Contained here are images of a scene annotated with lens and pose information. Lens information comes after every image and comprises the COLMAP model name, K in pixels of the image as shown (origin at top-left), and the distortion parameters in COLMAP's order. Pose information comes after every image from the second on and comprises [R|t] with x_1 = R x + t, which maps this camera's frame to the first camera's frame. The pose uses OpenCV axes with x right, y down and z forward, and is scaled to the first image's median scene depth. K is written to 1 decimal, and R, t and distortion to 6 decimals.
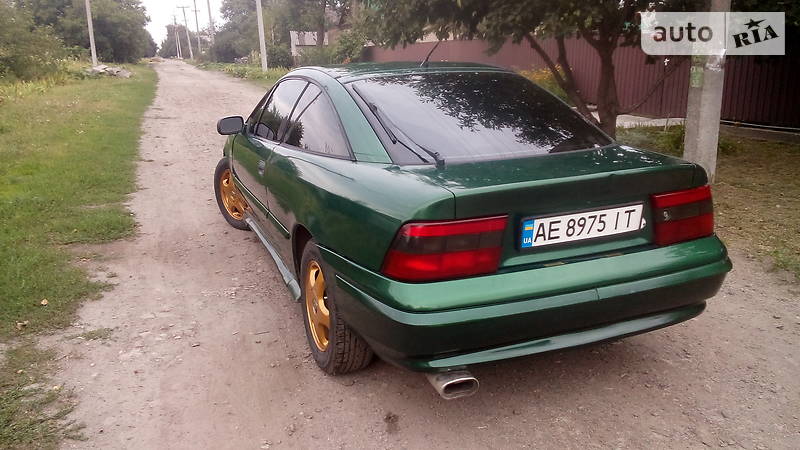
lens RADIAL K [[658.7, 0, 400.0], [0, 658.7, 225.0], [0, 0, 1]] dist [0.086397, -0.106244]
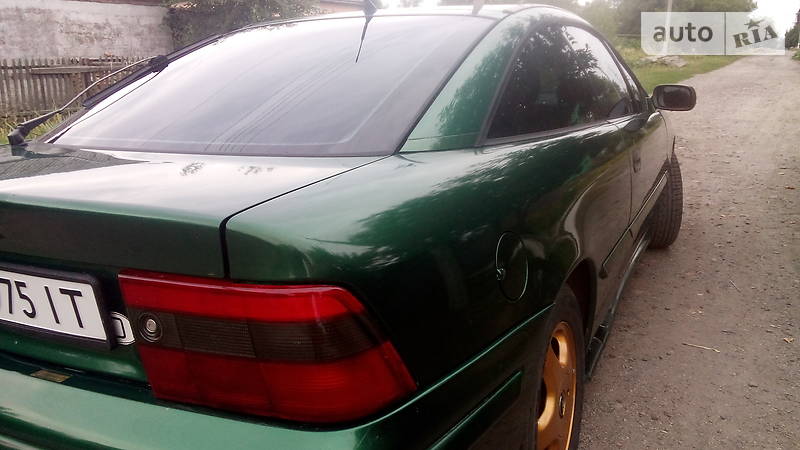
lens RADIAL K [[658.7, 0, 400.0], [0, 658.7, 225.0], [0, 0, 1]] dist [0.086397, -0.106244]
pose [[0.662375, 0.186585, -0.725566, 0.562113], [-0.179117, 0.979843, 0.088458, -0.099341], [0.727446, 0.071369, 0.682444, 0.603179]]
